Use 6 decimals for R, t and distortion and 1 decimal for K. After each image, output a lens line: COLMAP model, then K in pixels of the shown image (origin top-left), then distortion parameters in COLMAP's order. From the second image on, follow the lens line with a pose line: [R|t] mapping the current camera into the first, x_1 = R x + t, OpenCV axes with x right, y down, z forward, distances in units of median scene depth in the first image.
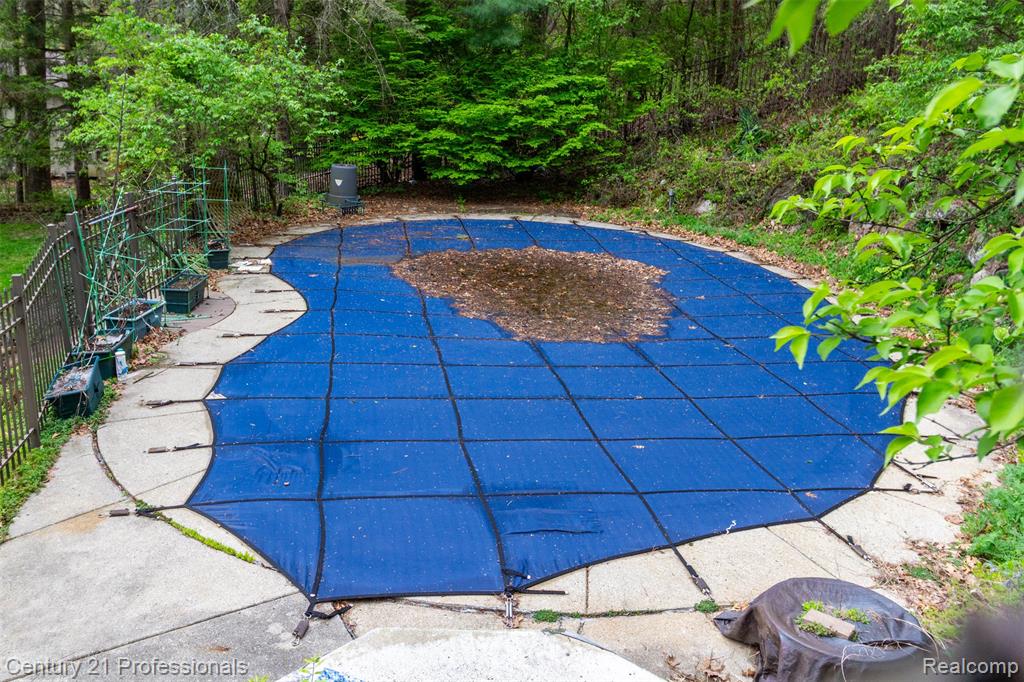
lens RADIAL K [[884.5, 0, 508.9], [0, 884.5, 335.8], [0, 0, 1]] dist [-0.000227, 0.000559]
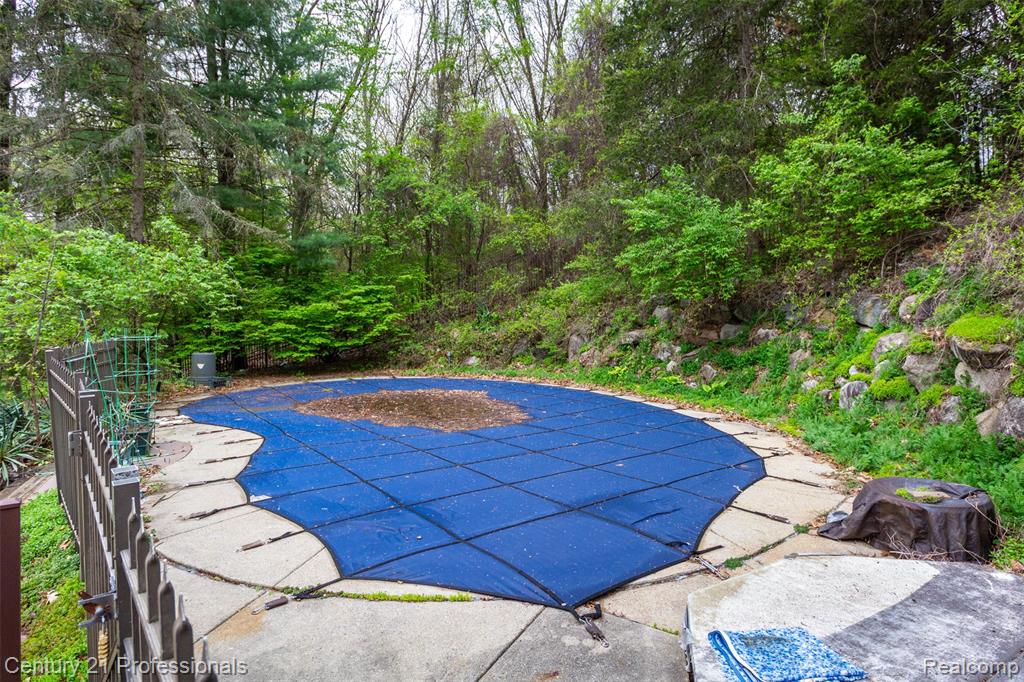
lens RADIAL K [[547.6, 0, 515.8], [0, 547.6, 345.8], [0, 0, 1]] dist [0.001081, -0.000496]
pose [[0.871933, -0.066687, 0.485063, -0.176787], [0.186665, 0.961136, -0.203405, 0.039983], [-0.452648, 0.267900, 0.850494, 0.130645]]
